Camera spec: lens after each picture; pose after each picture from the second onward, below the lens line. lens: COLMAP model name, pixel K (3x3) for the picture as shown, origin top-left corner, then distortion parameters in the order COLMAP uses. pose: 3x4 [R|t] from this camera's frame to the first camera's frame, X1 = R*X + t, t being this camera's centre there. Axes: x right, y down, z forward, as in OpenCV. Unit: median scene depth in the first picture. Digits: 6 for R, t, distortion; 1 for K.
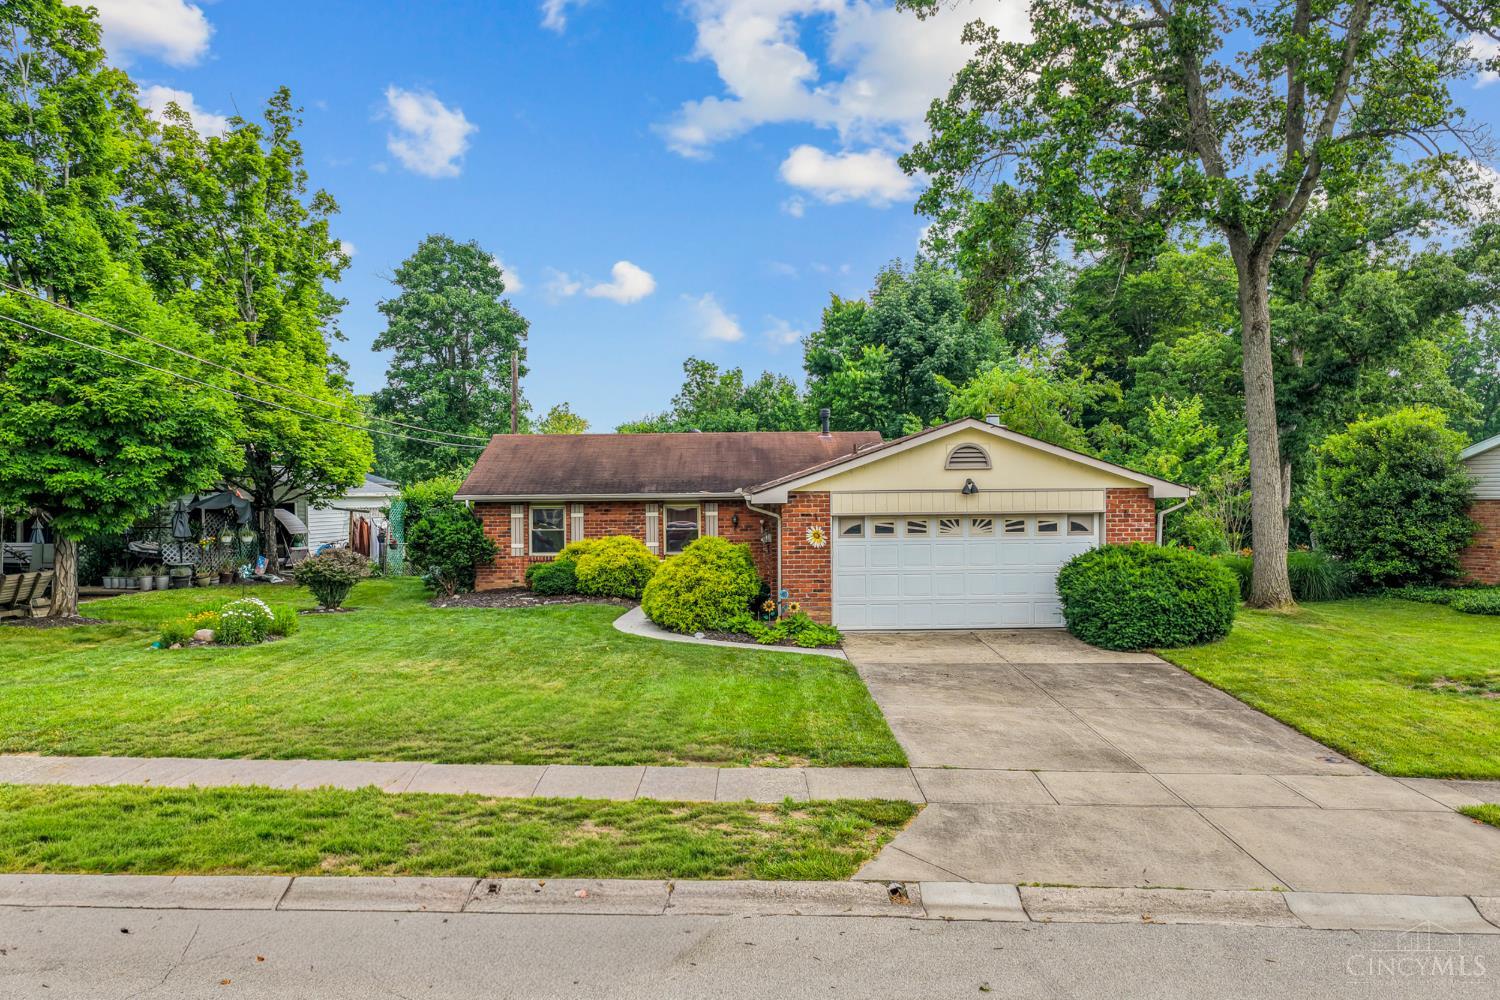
lens RADIAL K [[1190.4, 0, 750.0], [0, 1190.4, 500.0], [0, 0, 1]] dist [0.000002, 0.006432]
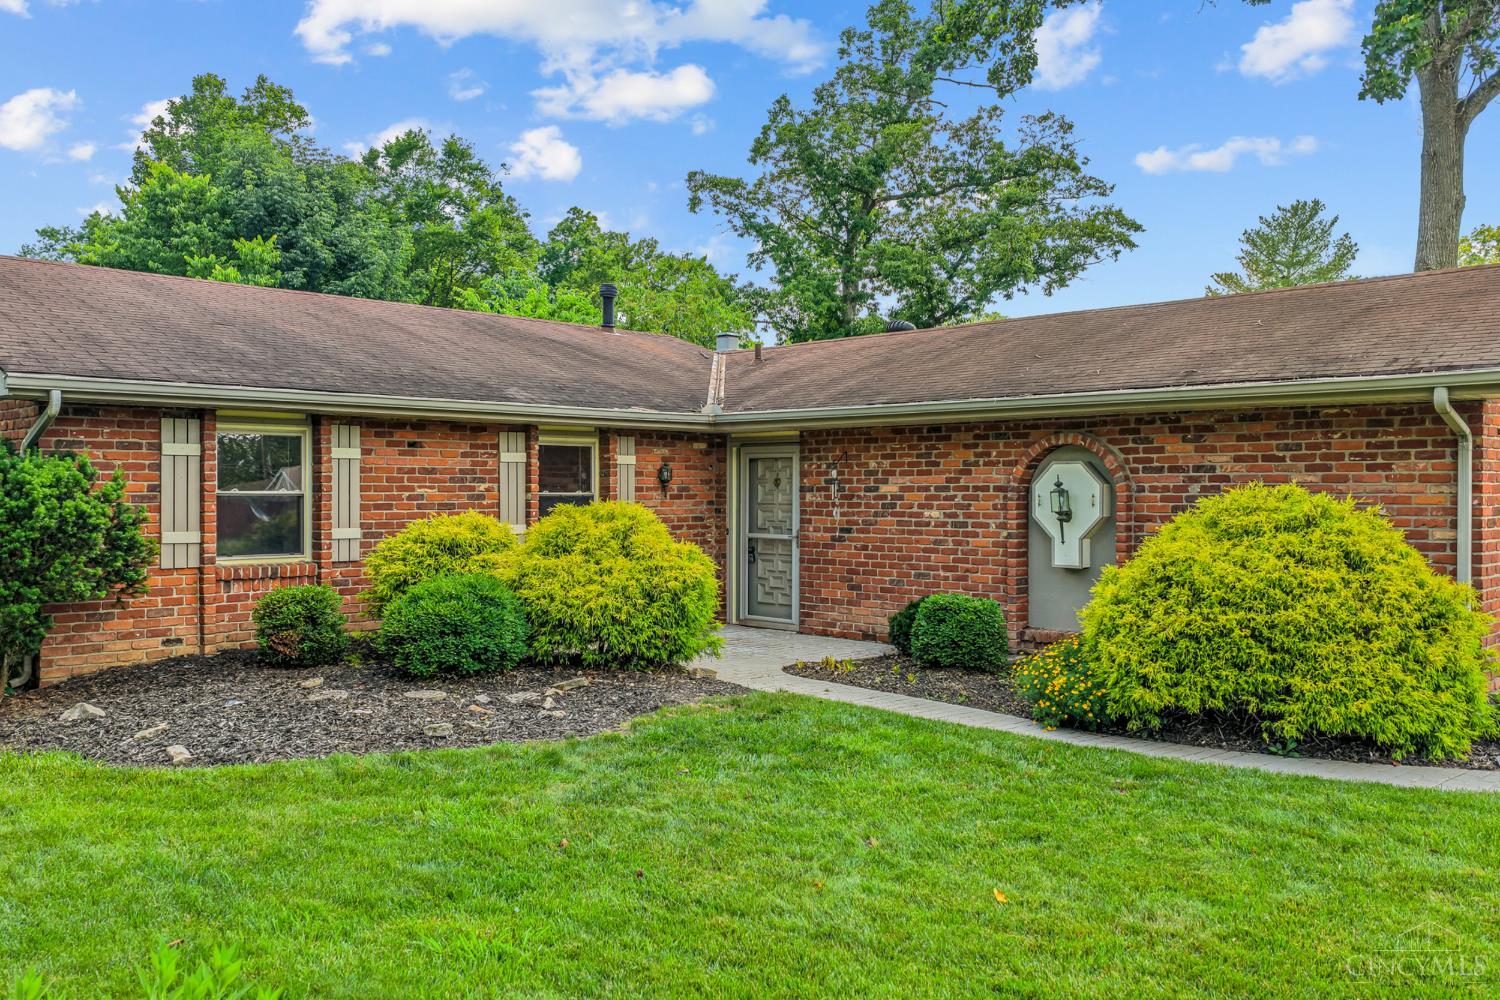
lens RADIAL K [[1228.7, 0, 750.0], [0, 1228.7, 500.0], [0, 0, 1]] dist [-0.049933, 0.158832]
pose [[0.737244, 0.004859, 0.675609, -0.423605], [-0.004375, 0.999988, -0.002419, 0.037824], [-0.675613, -0.001172, 0.737256, 0.854676]]
